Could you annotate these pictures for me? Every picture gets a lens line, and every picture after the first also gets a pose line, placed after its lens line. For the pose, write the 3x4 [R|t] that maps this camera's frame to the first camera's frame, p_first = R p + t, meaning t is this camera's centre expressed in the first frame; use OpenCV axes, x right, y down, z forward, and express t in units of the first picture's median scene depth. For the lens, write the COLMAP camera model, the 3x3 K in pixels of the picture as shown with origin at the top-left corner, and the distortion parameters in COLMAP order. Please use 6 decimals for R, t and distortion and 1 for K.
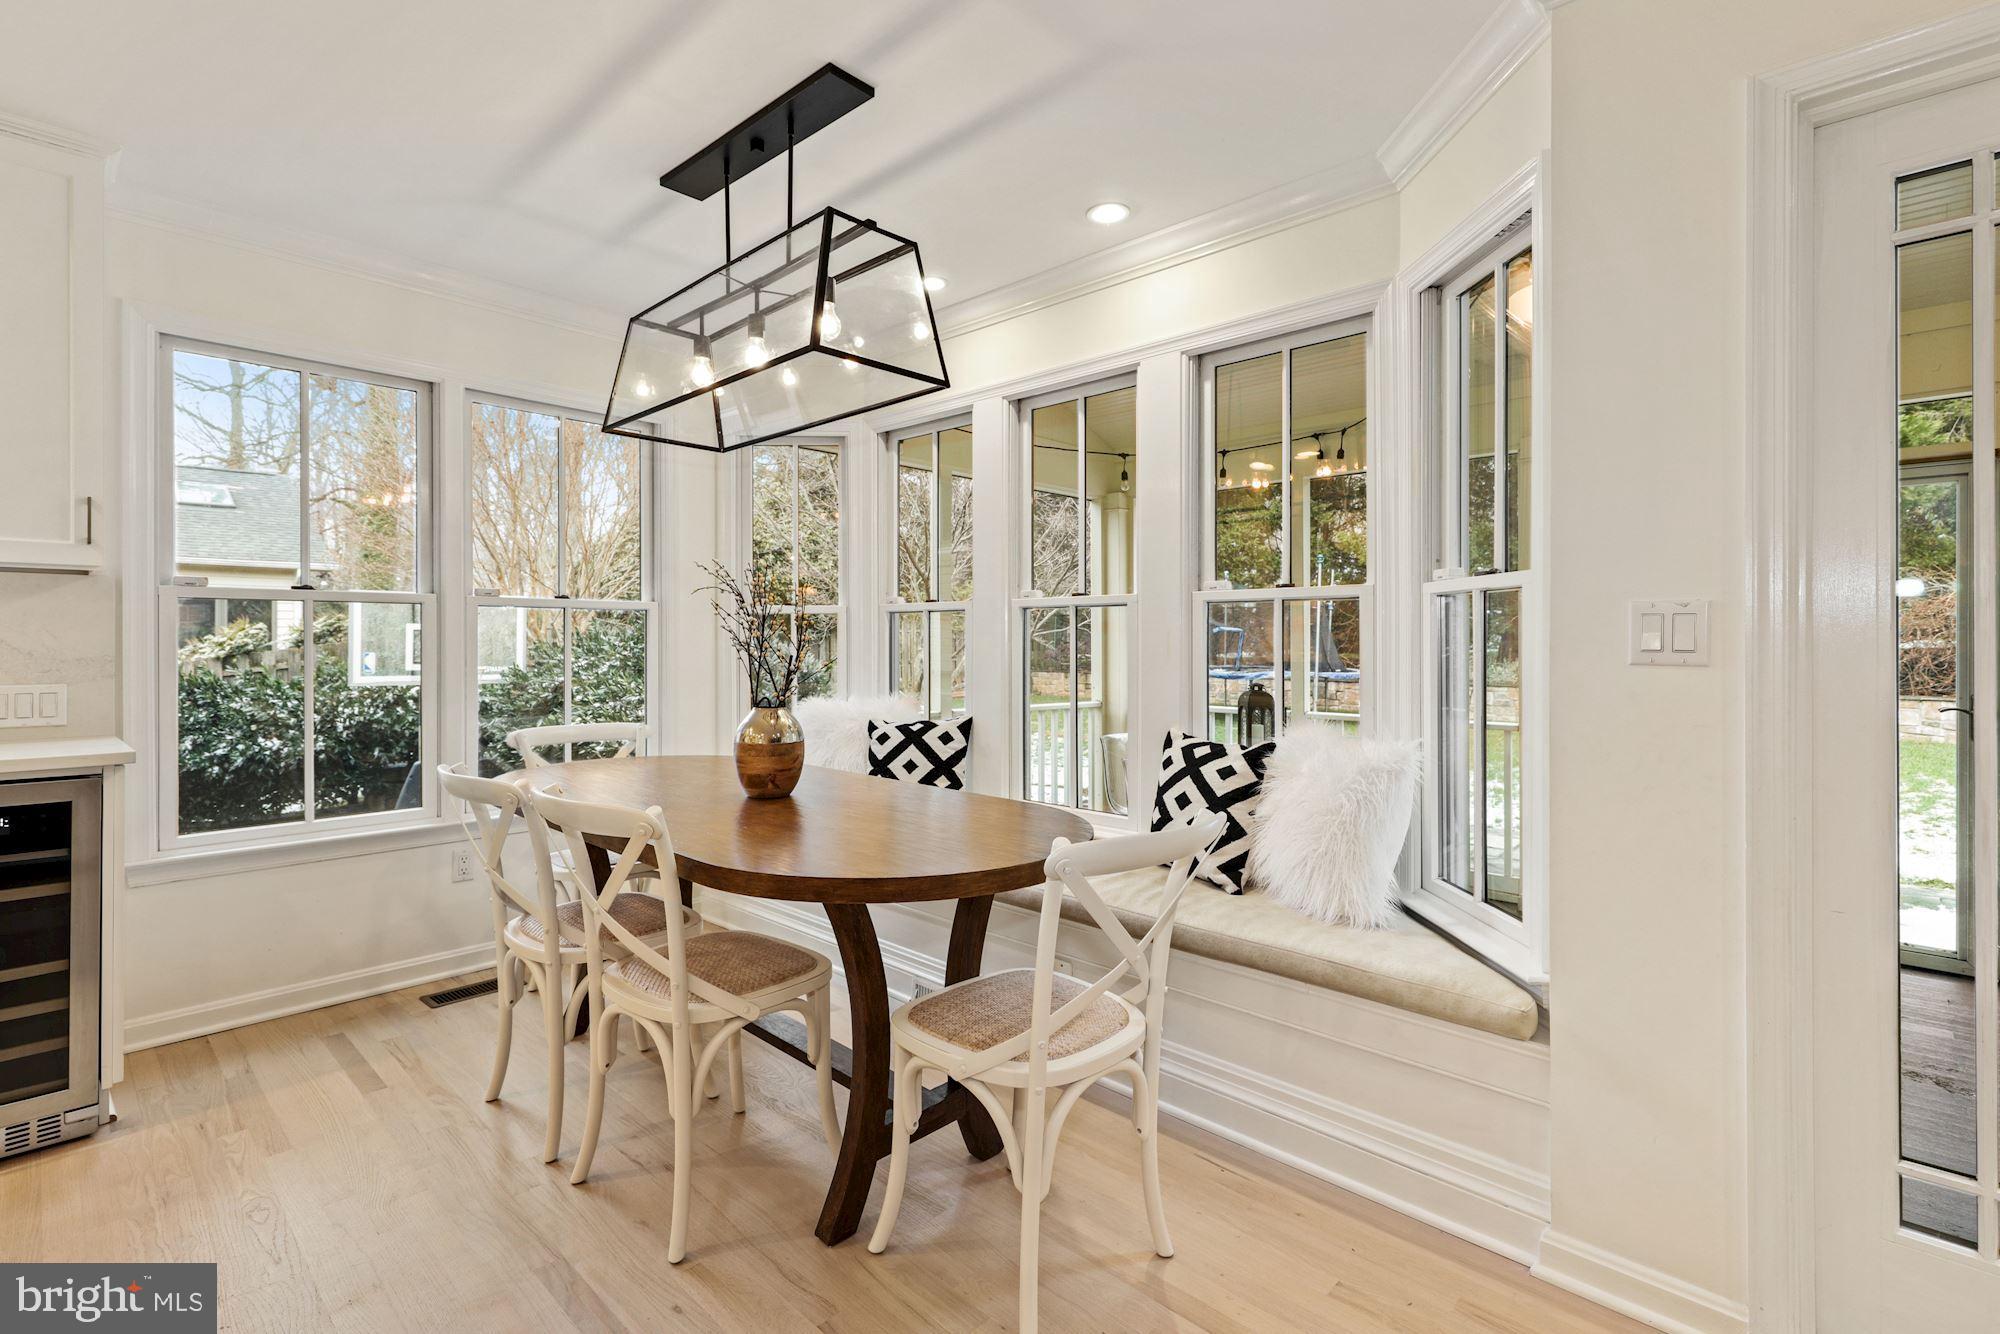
lens RADIAL K [[931.3, 0, 990.8], [0, 931.3, 637.0], [0, 0, 1]] dist [0.002991, 0.000386]
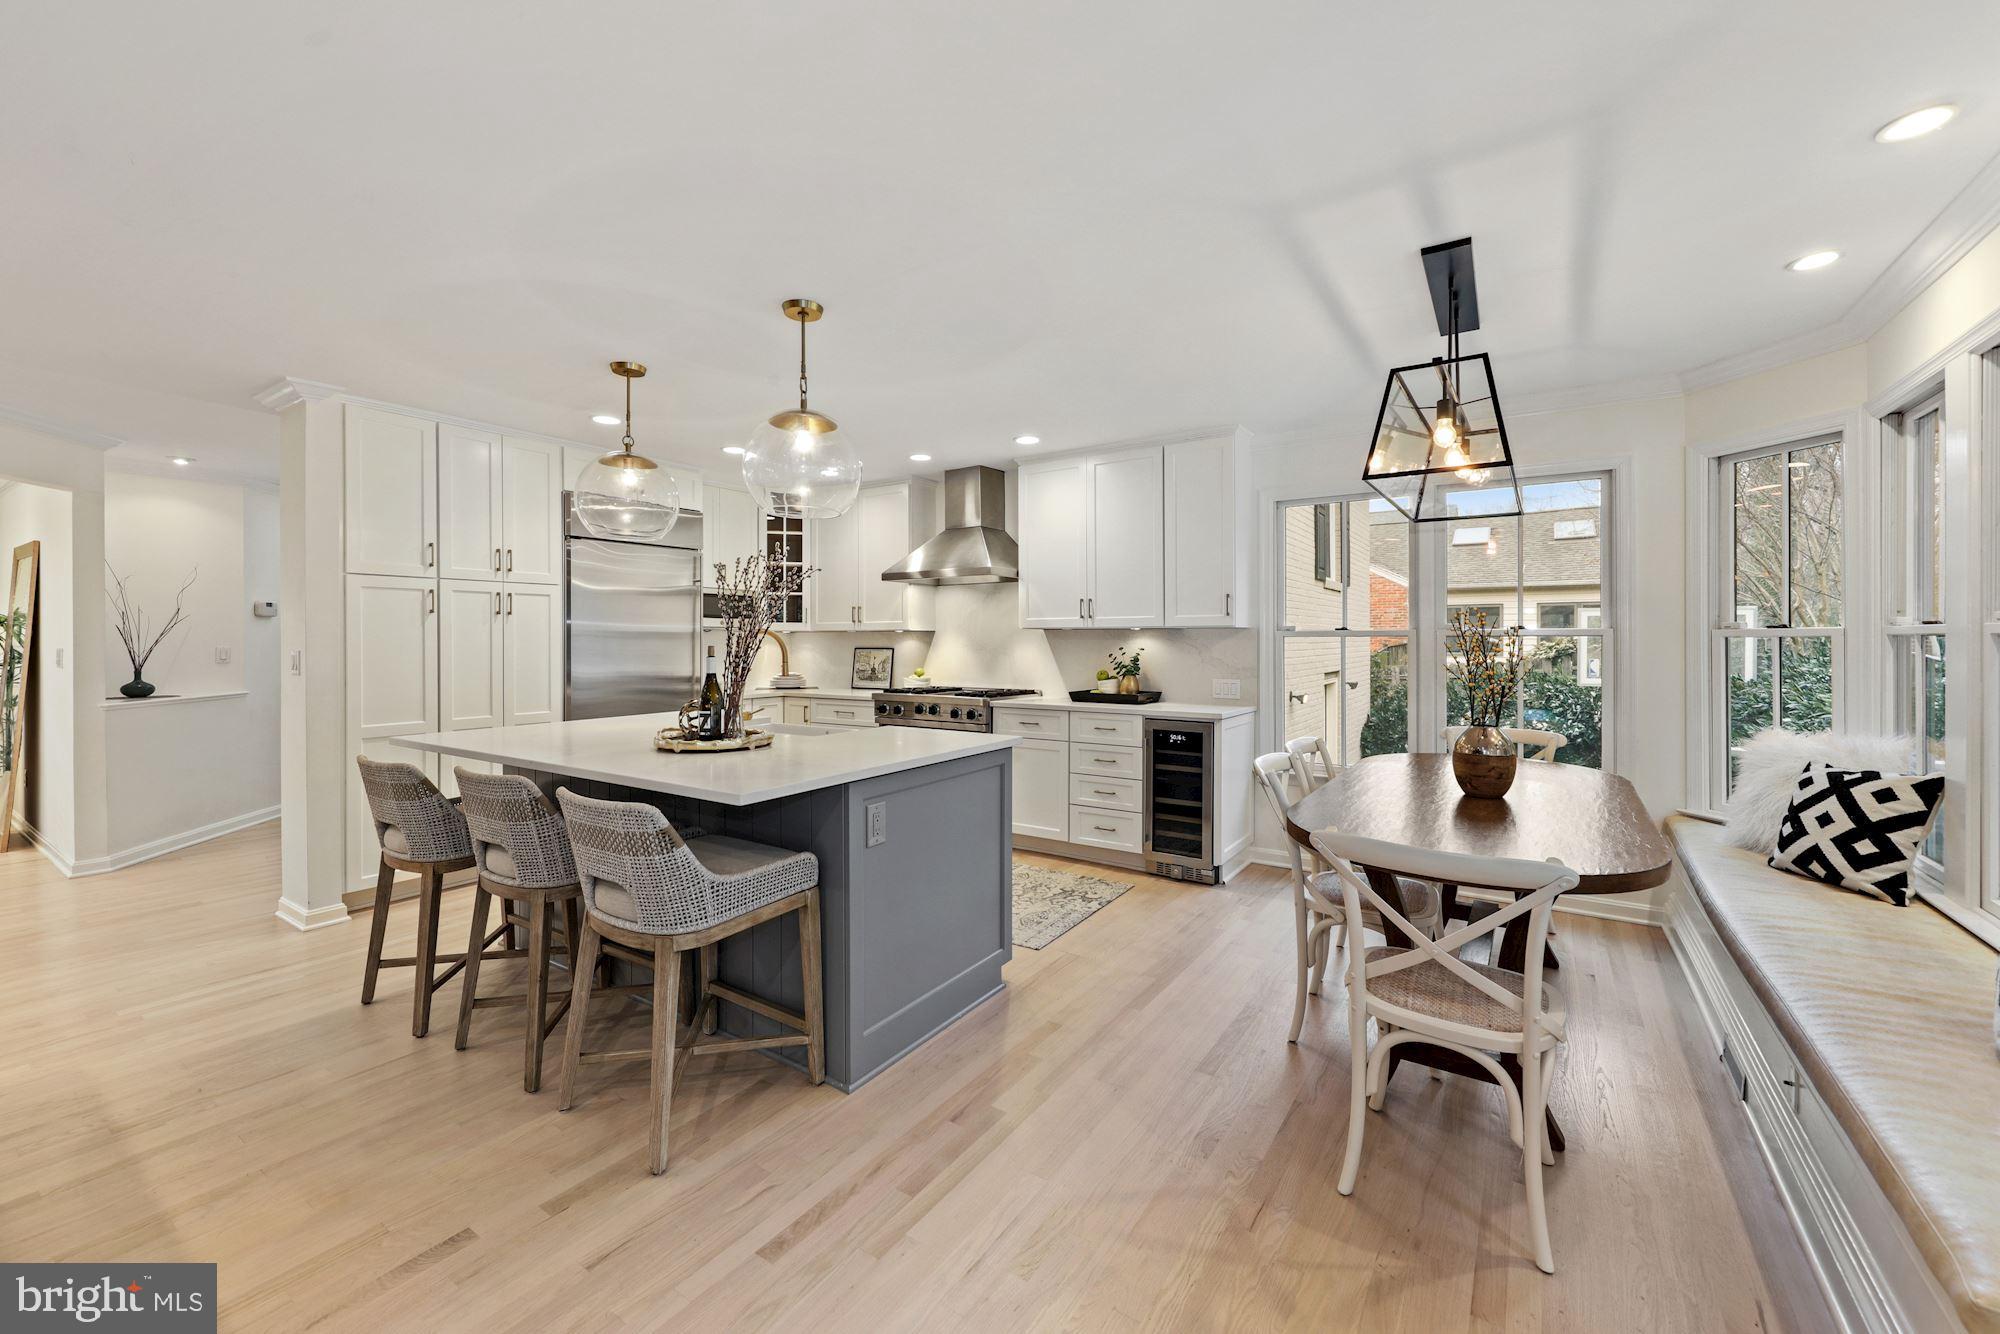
lens RADIAL K [[788.7, 0, 1011.5], [0, 788.7, 644.3], [0, 0, 1]] dist [-0.000531, -0.000217]
pose [[0.188056, 0.007573, -0.982129, 0.682028], [0.005446, 0.999947, 0.008753, -0.049068], [0.982143, -0.006994, 0.188005, 0.161917]]
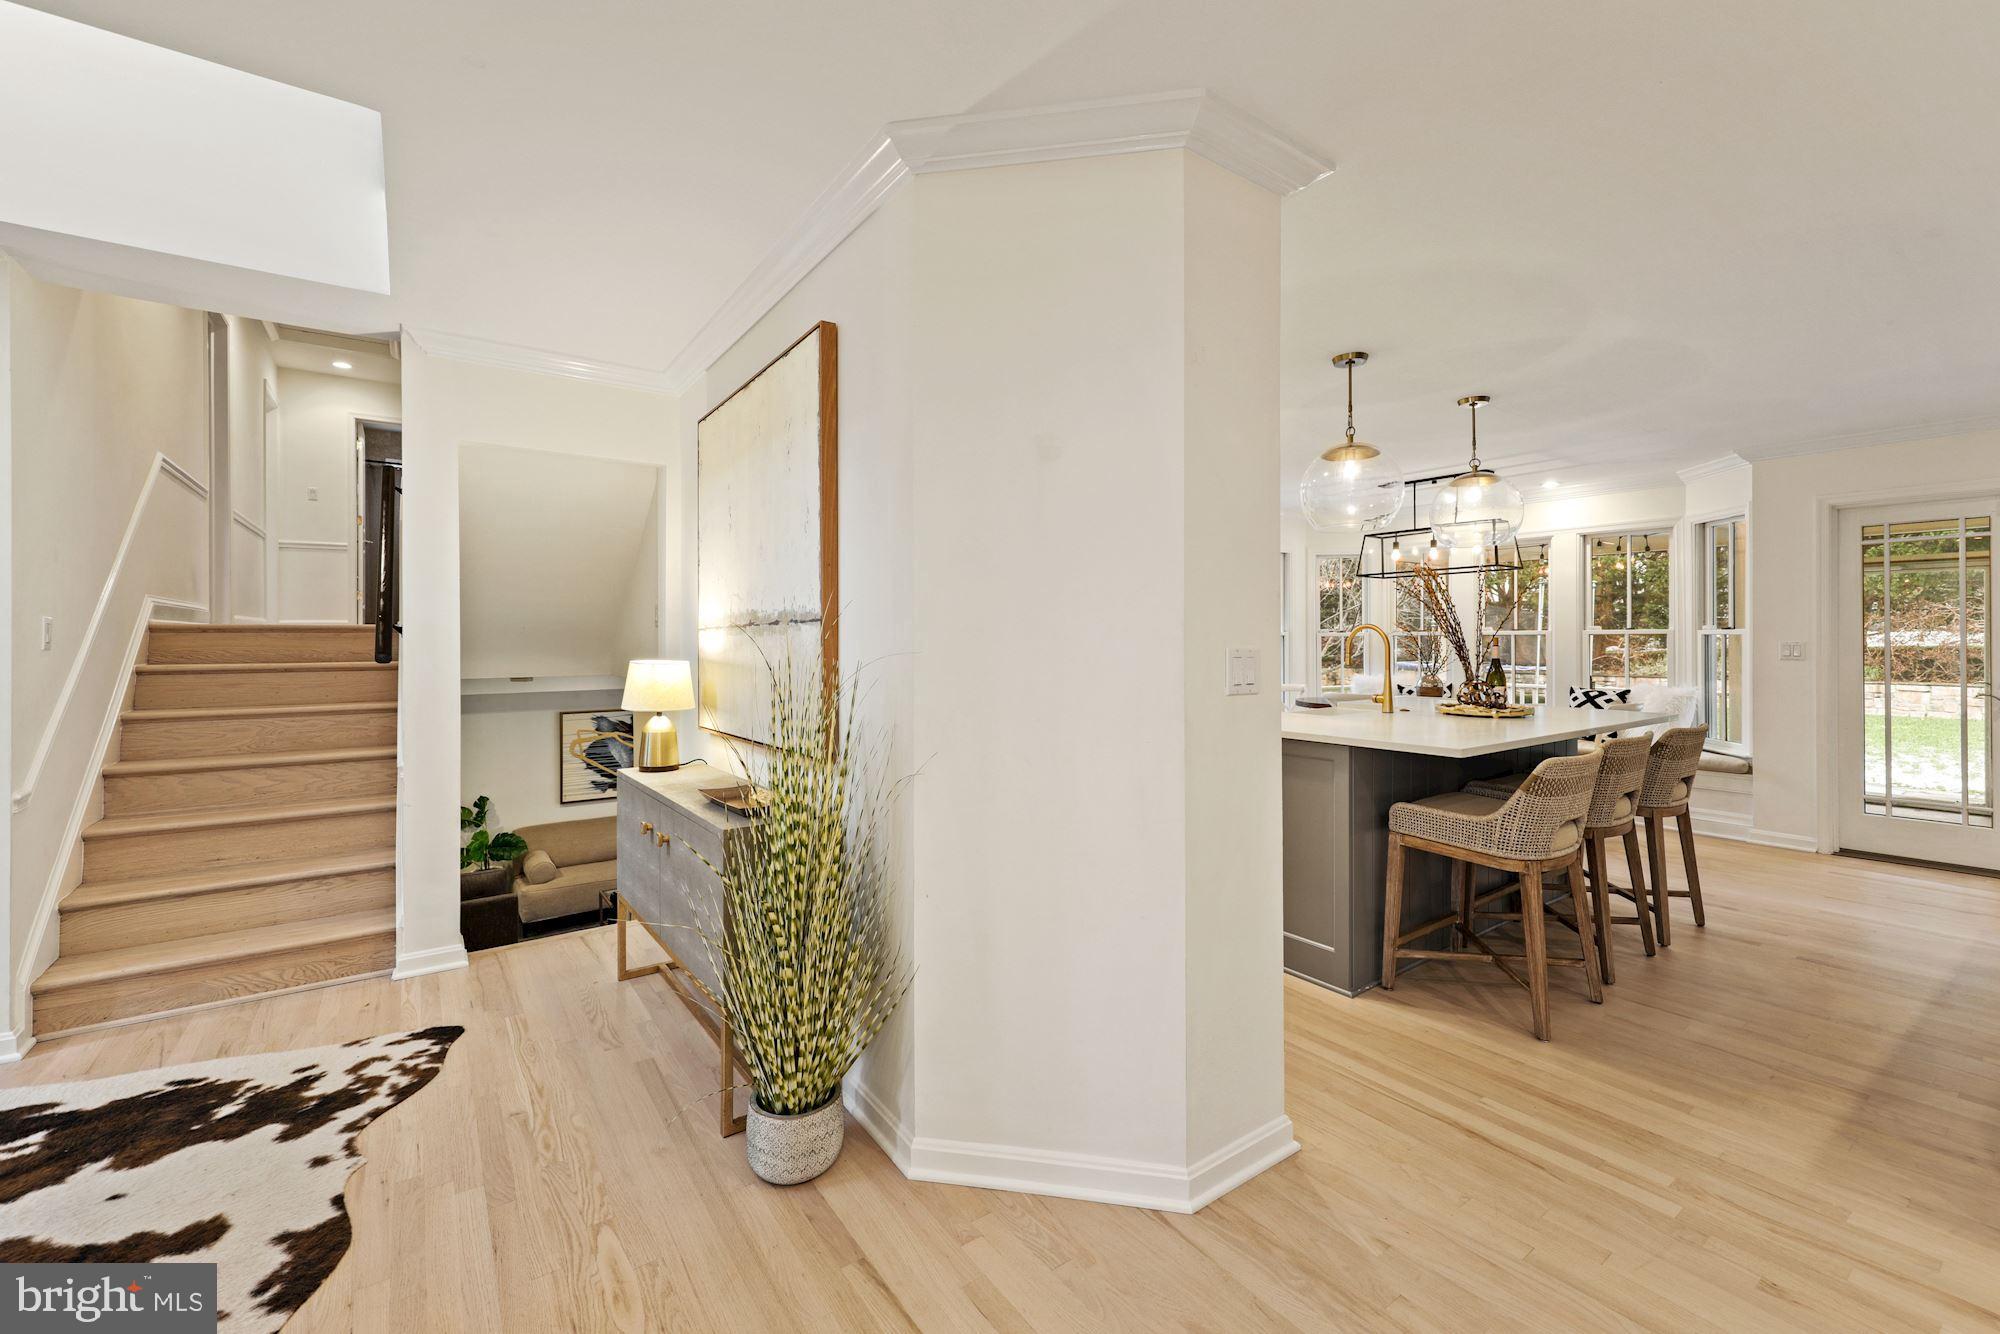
lens RADIAL K [[815.6, 0, 999.6], [0, 815.6, 639.5], [0, 0, 1]] dist [0.000809, -0.000064]
pose [[0.983115, -0.003747, -0.182949, -1.055577], [0.004330, 0.999987, 0.002787, -0.044085], [0.182937, -0.003533, 0.983118, -1.648031]]
